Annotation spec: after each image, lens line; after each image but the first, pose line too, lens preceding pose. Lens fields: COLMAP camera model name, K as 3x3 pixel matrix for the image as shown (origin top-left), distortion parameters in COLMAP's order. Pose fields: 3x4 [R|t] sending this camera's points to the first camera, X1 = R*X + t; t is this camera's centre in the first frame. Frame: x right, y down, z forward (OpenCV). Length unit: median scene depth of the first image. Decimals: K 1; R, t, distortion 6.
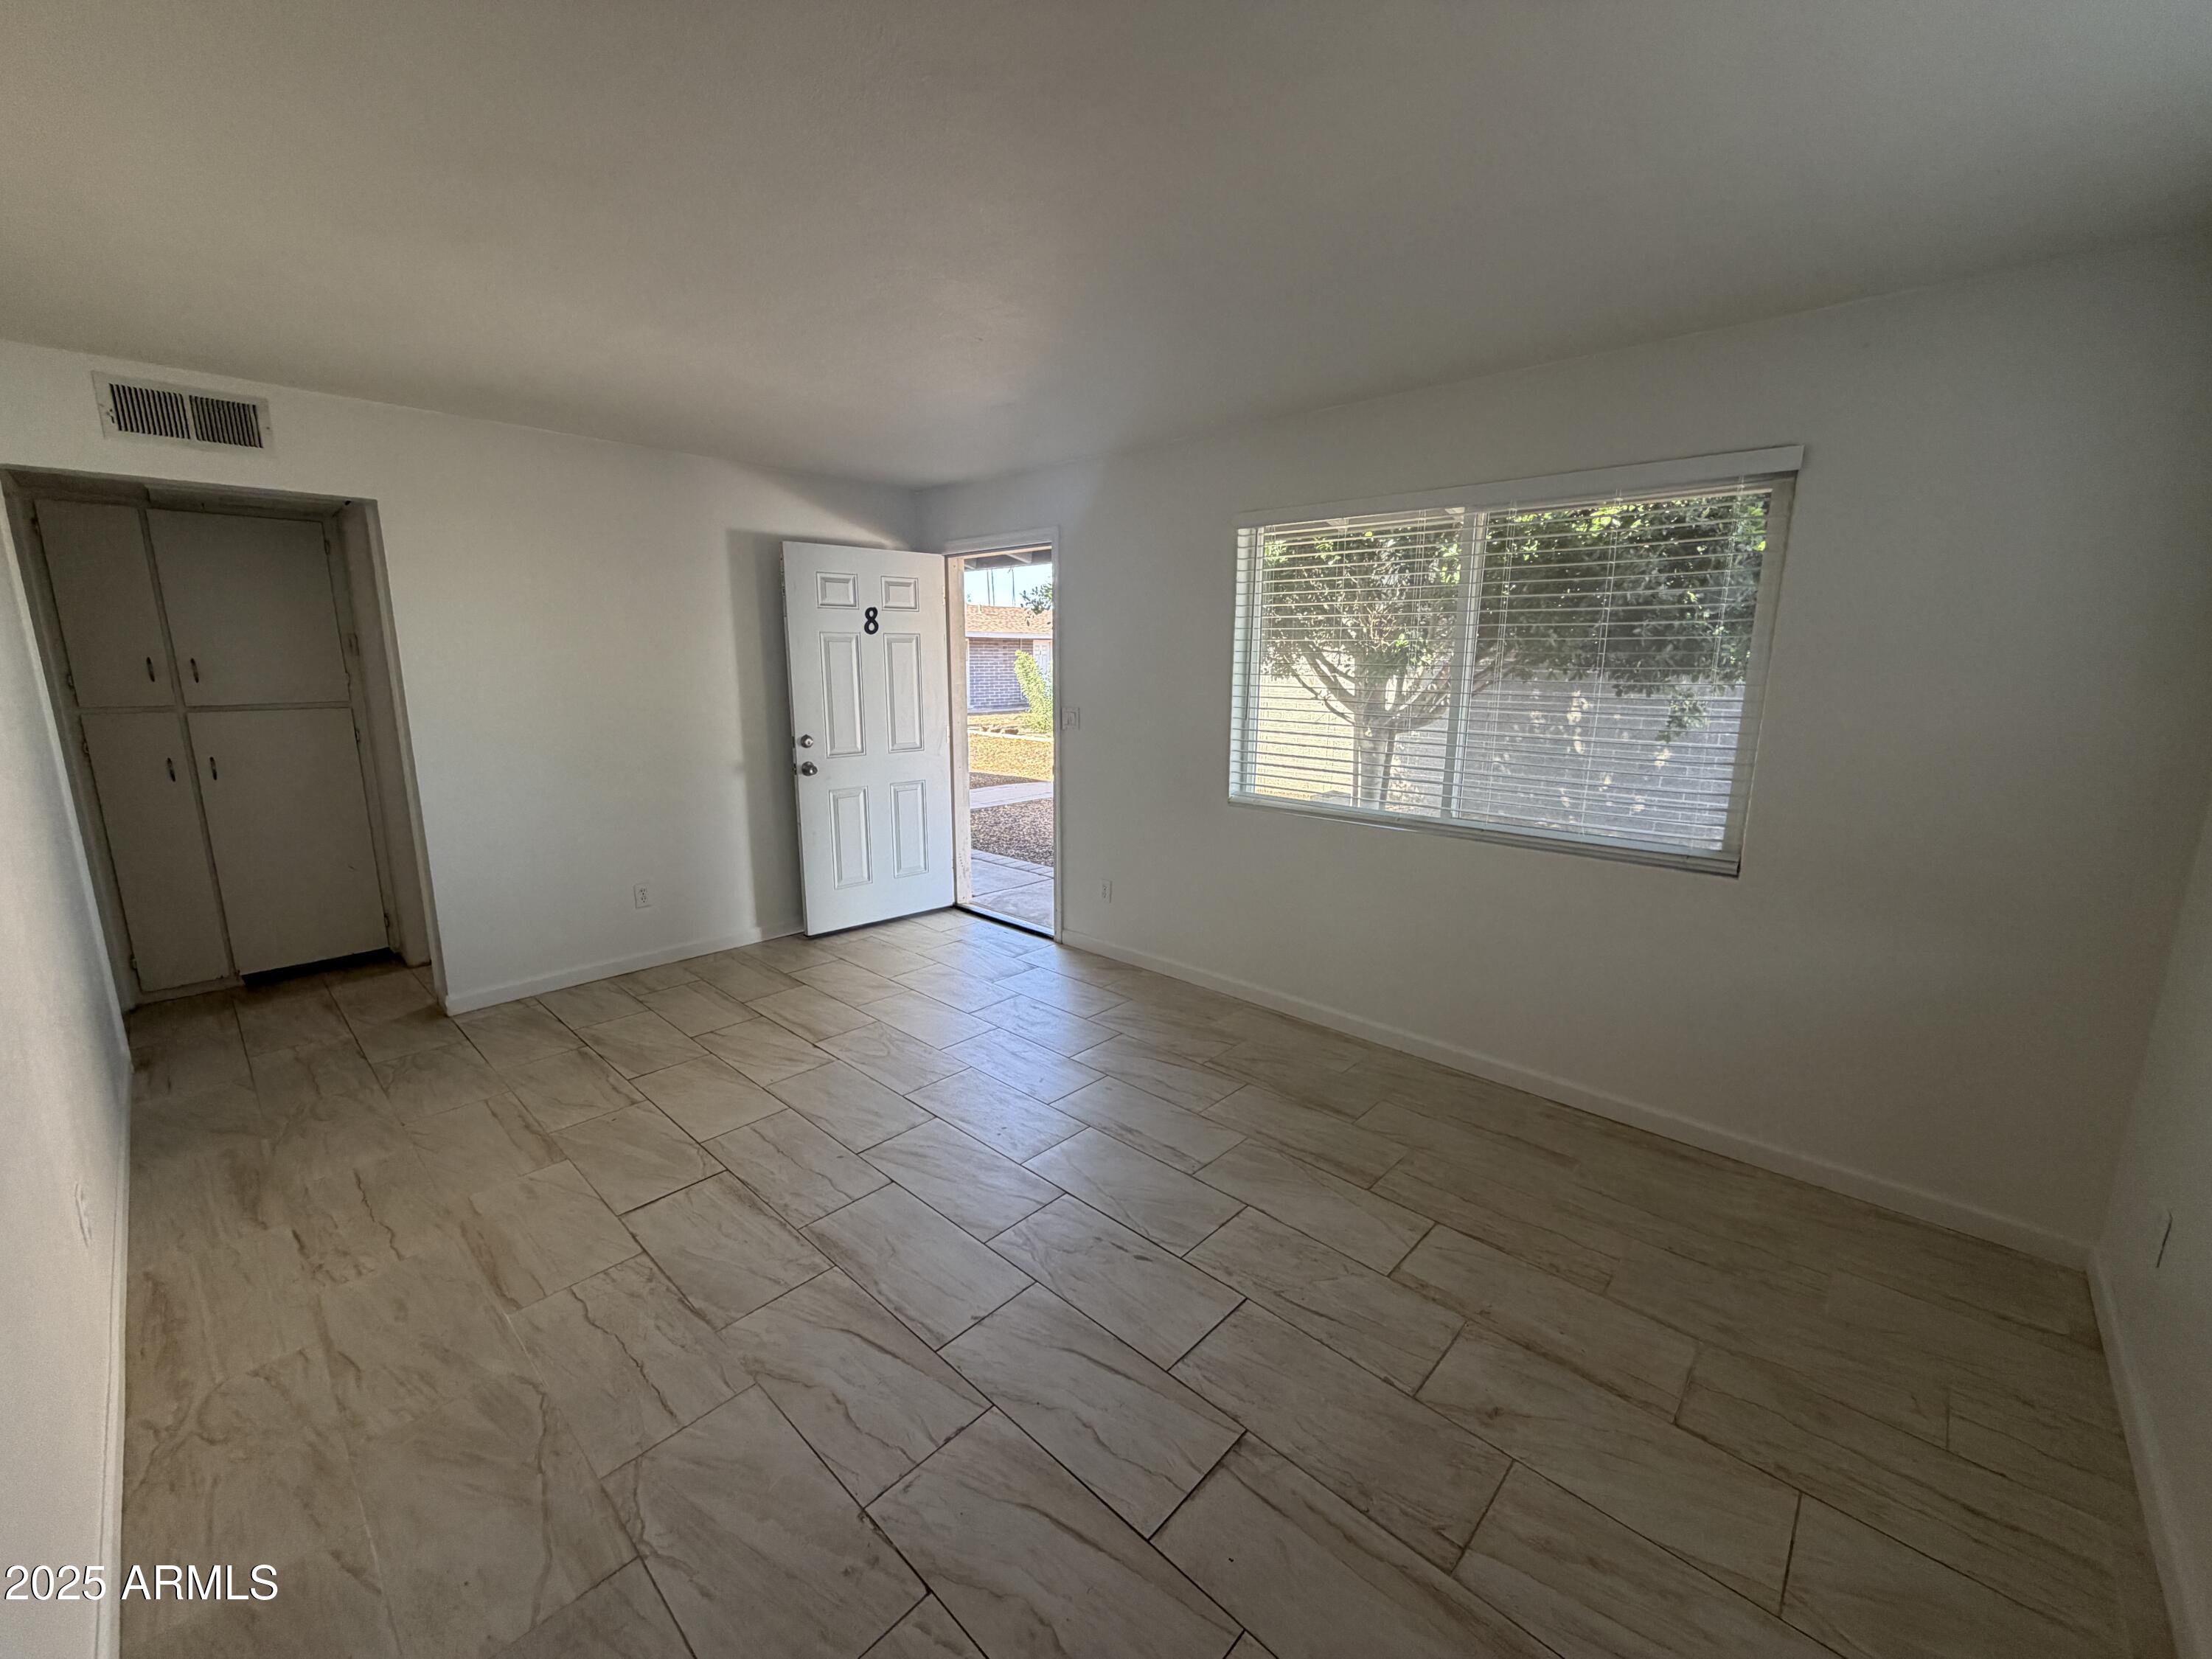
lens RADIAL K [[881.0, 0, 1104.7], [0, 881.0, 830.4], [0, 0, 1]] dist [0.002514, -0.000044]
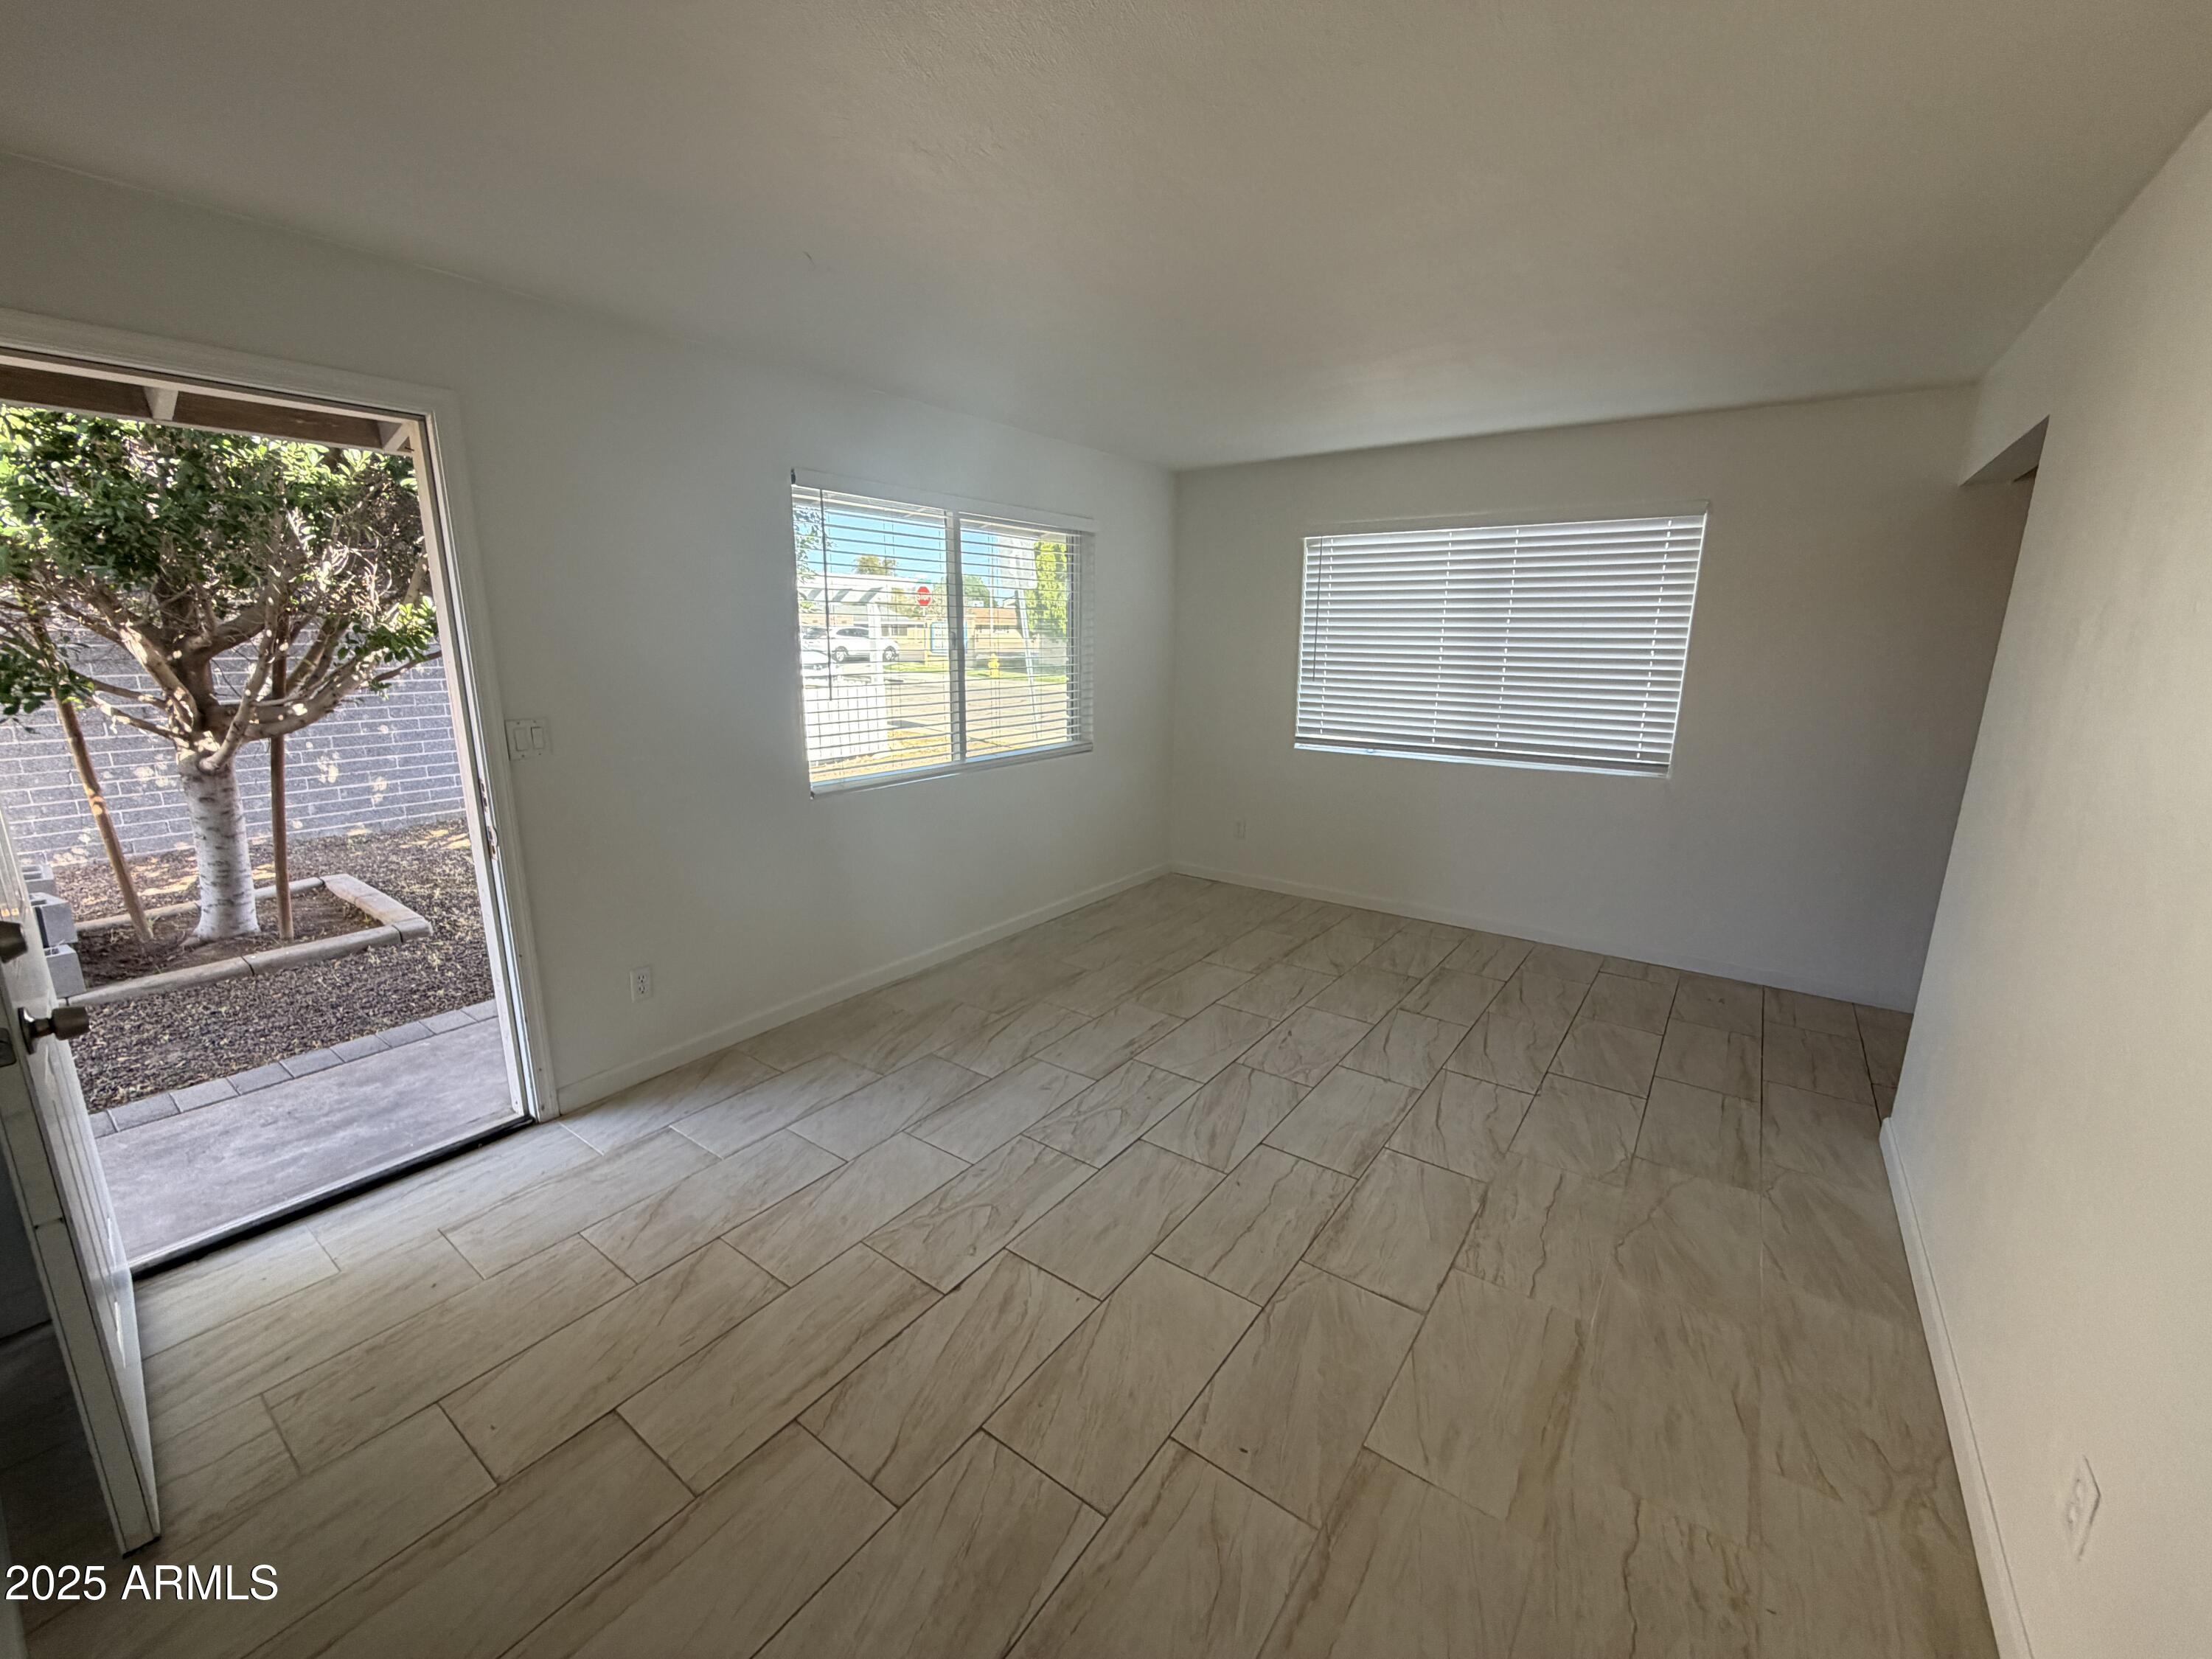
lens RADIAL K [[881.0, 0, 1096.4], [0, 881.0, 827.8], [0, 0, 1]] dist [0.002514, -0.000044]
pose [[-0.114968, -0.222088, 0.968225, -1.252469], [0.185874, 0.952663, 0.240589, -0.266110], [-0.975824, 0.207628, -0.068245, 1.298144]]
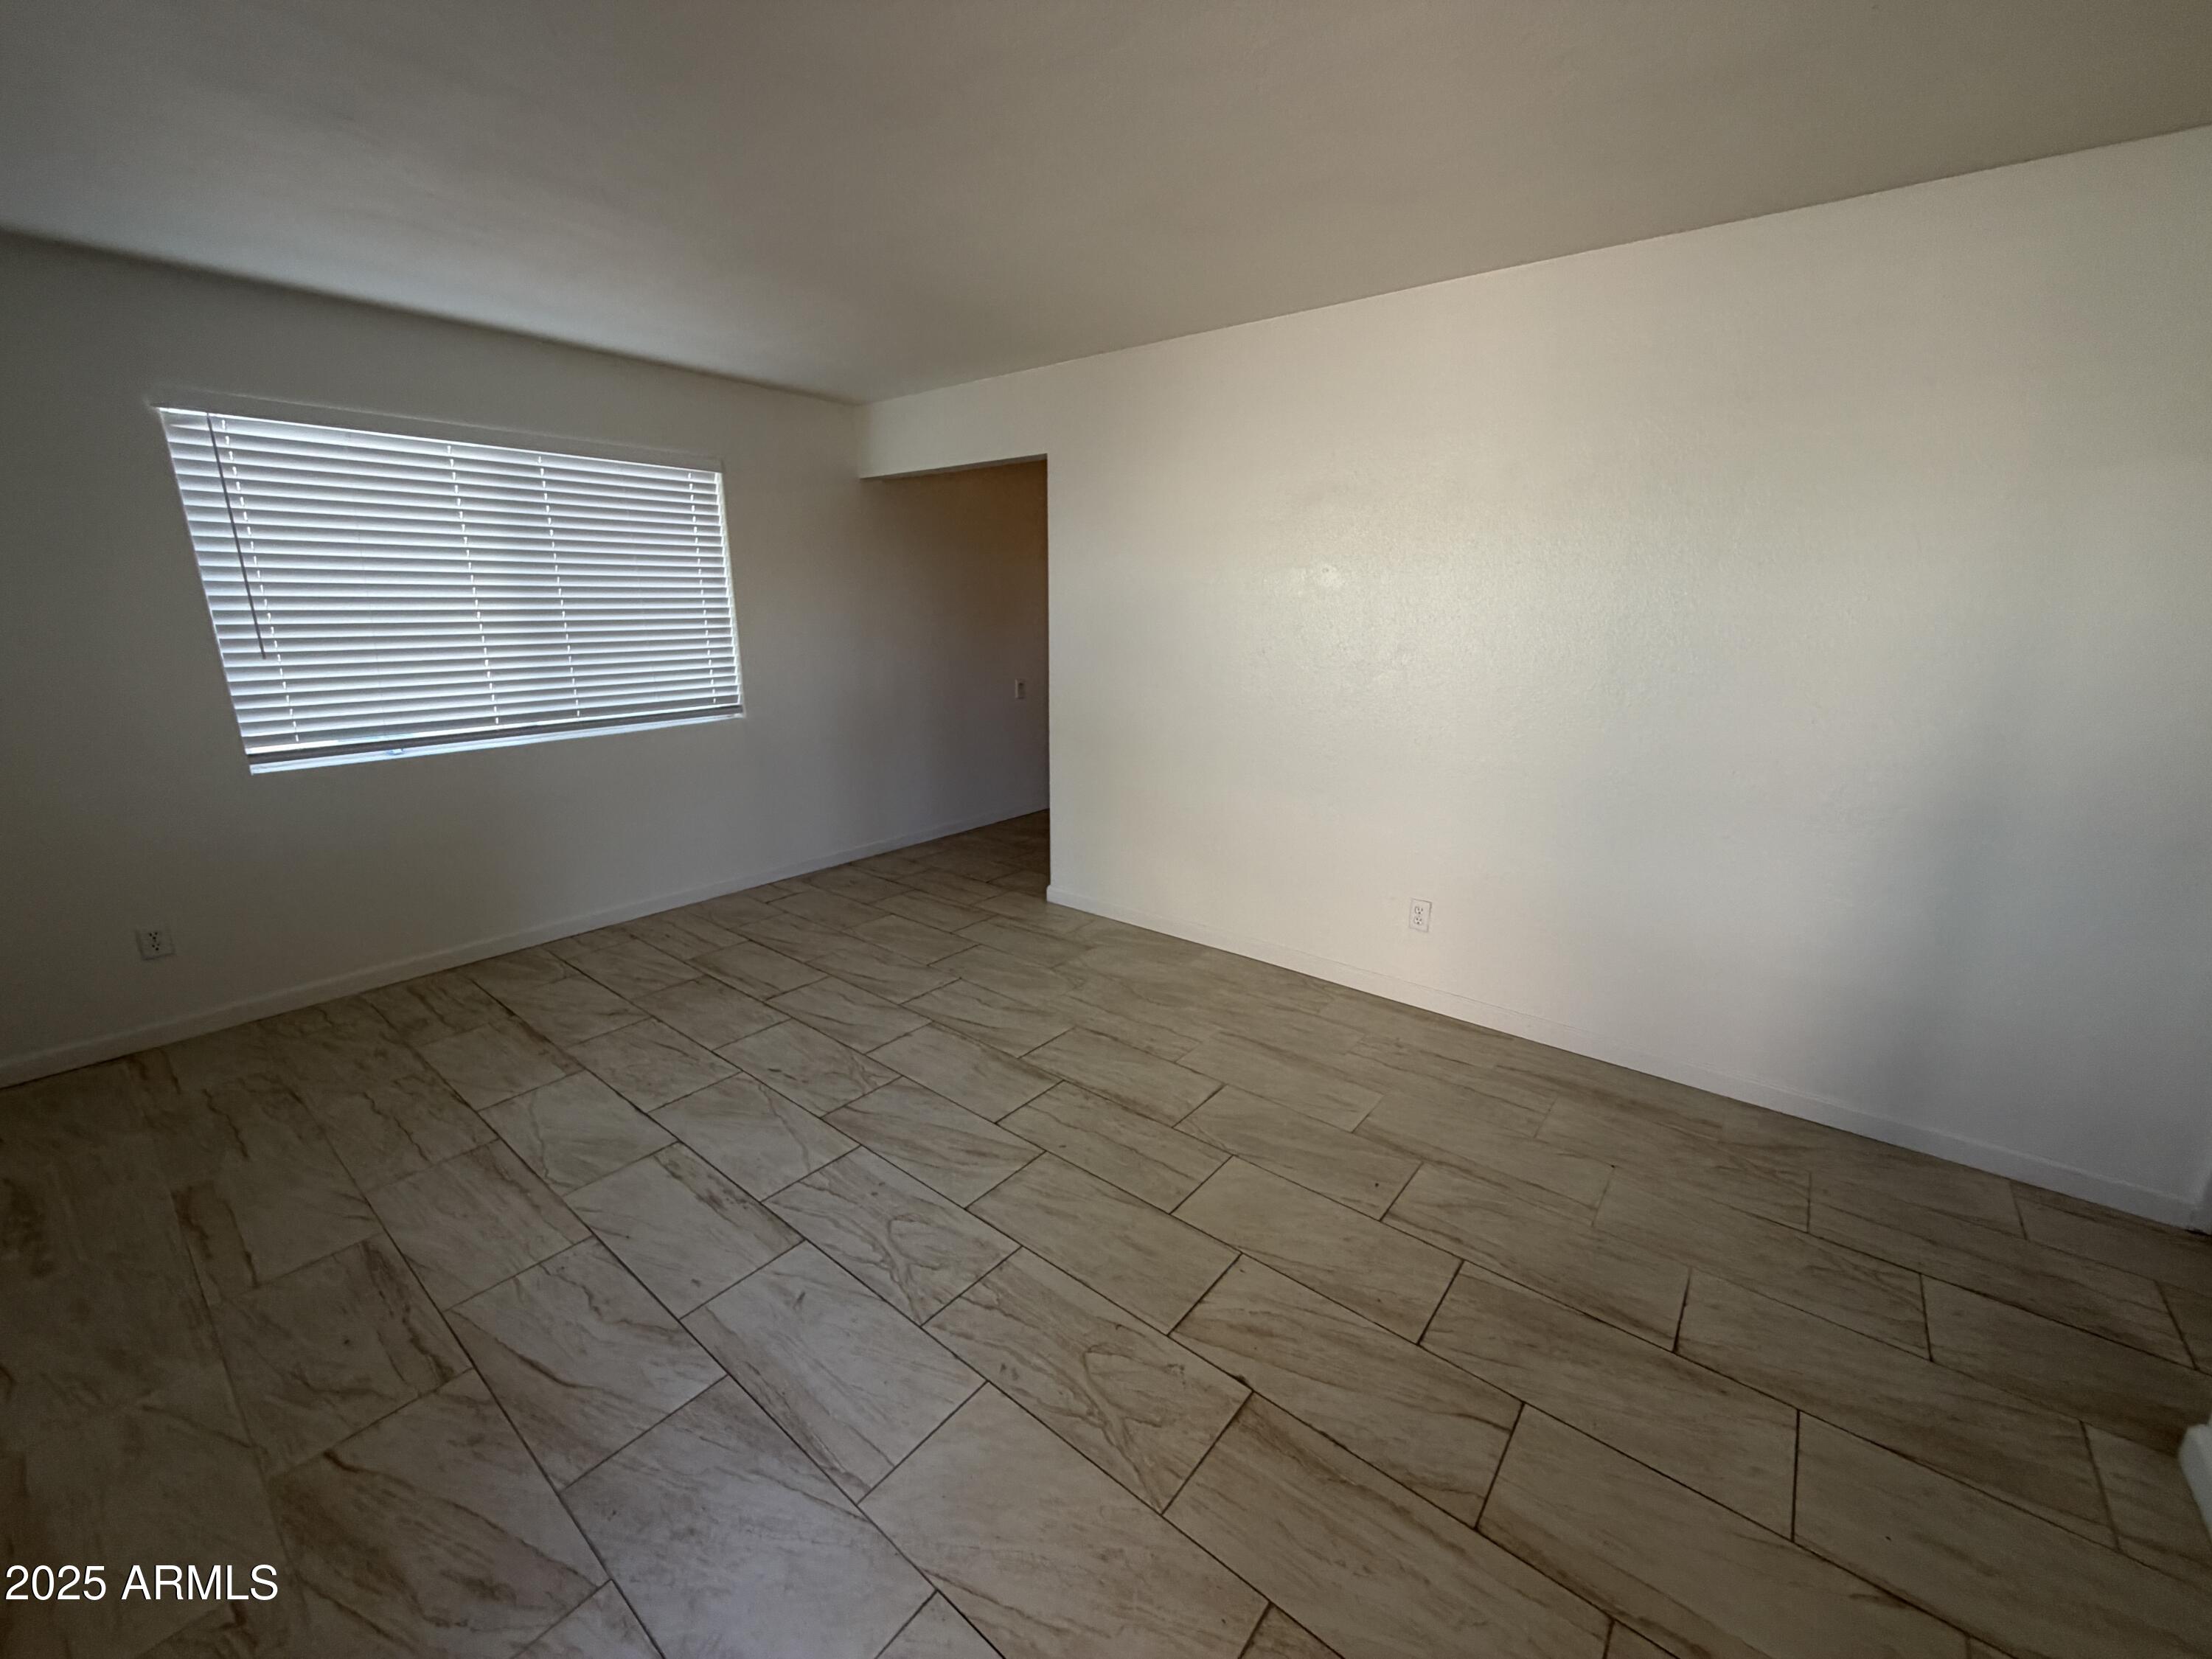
lens RADIAL K [[881.0, 0, 1099.0], [0, 881.0, 830.0], [0, 0, 1]] dist [0.002514, -0.000044]
pose [[-0.997750, 0.009103, -0.066431, -0.321470], [-0.021127, 0.897594, 0.440317, -0.366053], [0.063636, 0.440729, -0.895382, 1.915391]]
